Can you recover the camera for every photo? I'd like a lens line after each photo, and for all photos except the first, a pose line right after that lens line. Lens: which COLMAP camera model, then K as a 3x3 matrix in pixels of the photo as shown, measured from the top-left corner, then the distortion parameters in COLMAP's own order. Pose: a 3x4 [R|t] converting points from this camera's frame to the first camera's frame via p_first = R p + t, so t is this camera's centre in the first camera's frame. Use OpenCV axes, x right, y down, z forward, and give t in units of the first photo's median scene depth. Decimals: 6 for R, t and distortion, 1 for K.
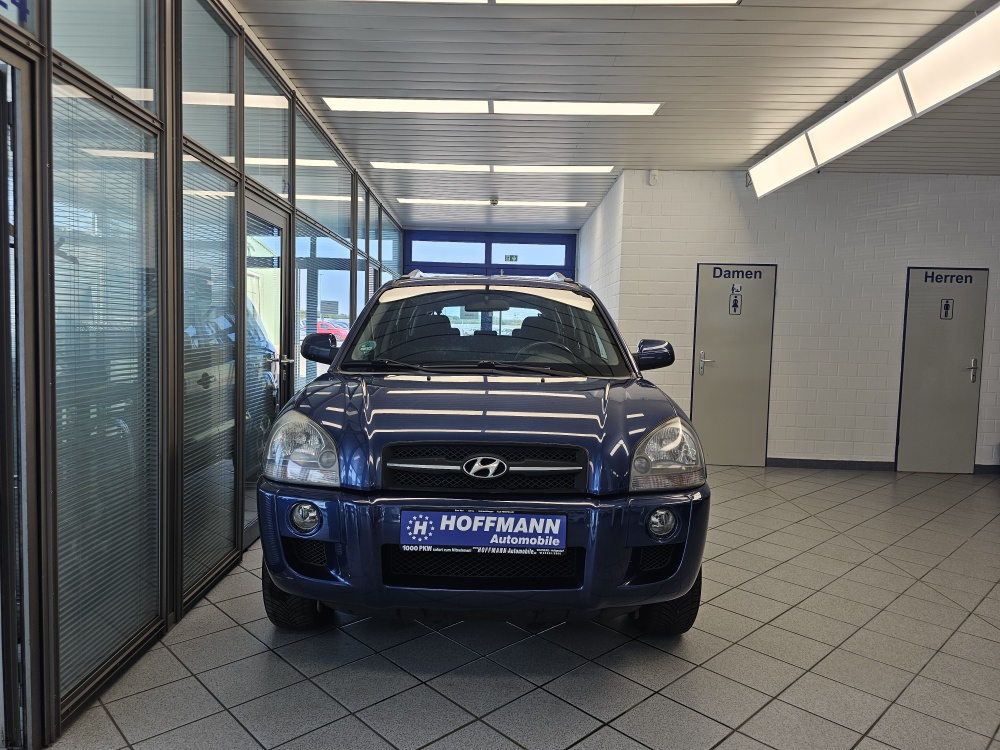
lens RADIAL K [[671.6, 0, 488.2], [0, 671.6, 374.0], [0, 0, 1]] dist [0.060362, -0.065886]
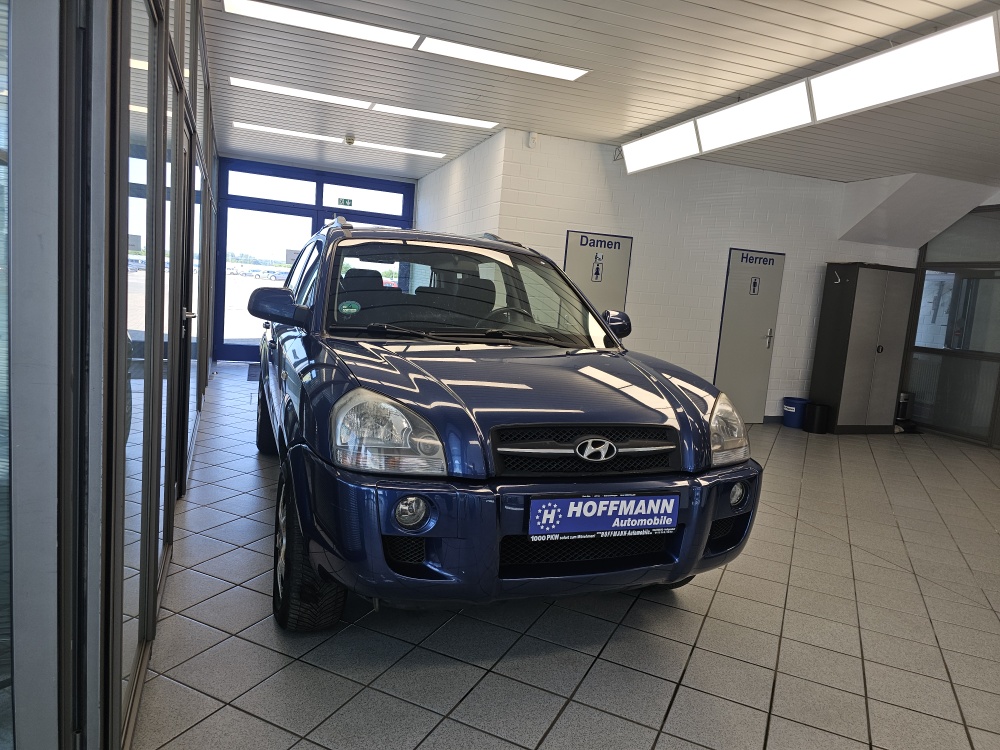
lens RADIAL K [[668.0, 0, 500.0], [0, 668.0, 375.0], [0, 0, 1]] dist [0.092827, -0.115771]
pose [[0.933399, 0.004188, 0.358816, -0.485044], [-0.032227, 0.996870, 0.072198, -0.035174], [-0.357390, -0.078953, 0.930612, 0.153684]]
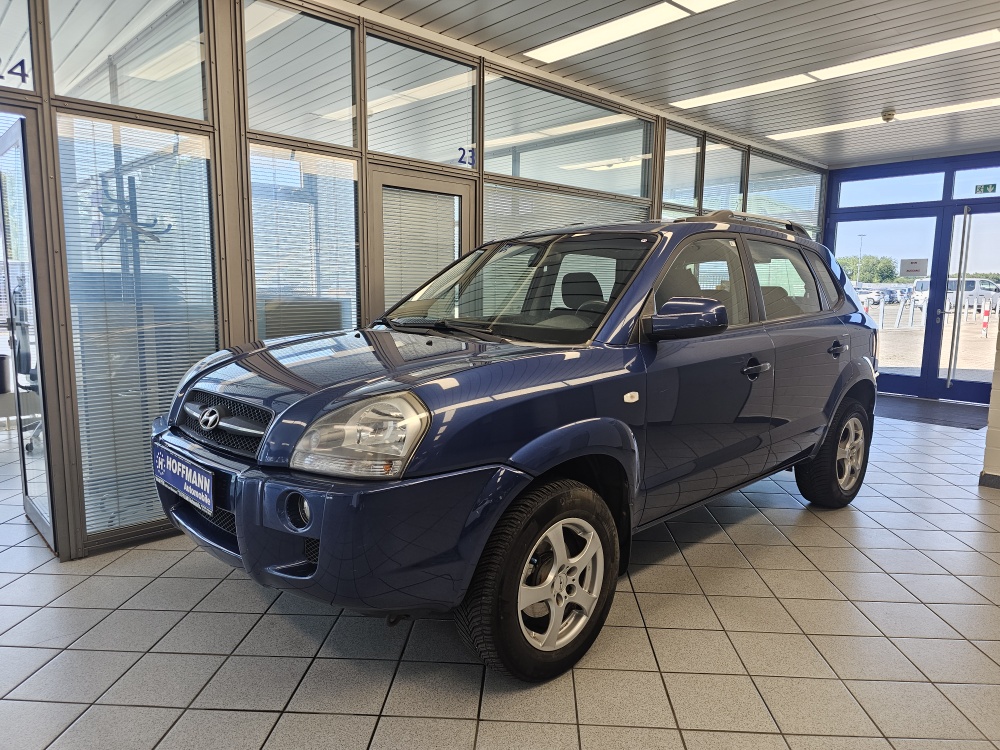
lens RADIAL K [[671.6, 0, 488.2], [0, 671.6, 374.0], [0, 0, 1]] dist [0.060362, -0.065886]
pose [[0.684004, 0.073576, -0.725758, 1.019102], [-0.040094, 0.997189, 0.063305, -0.006853], [0.728375, -0.014202, 0.685031, 0.597945]]
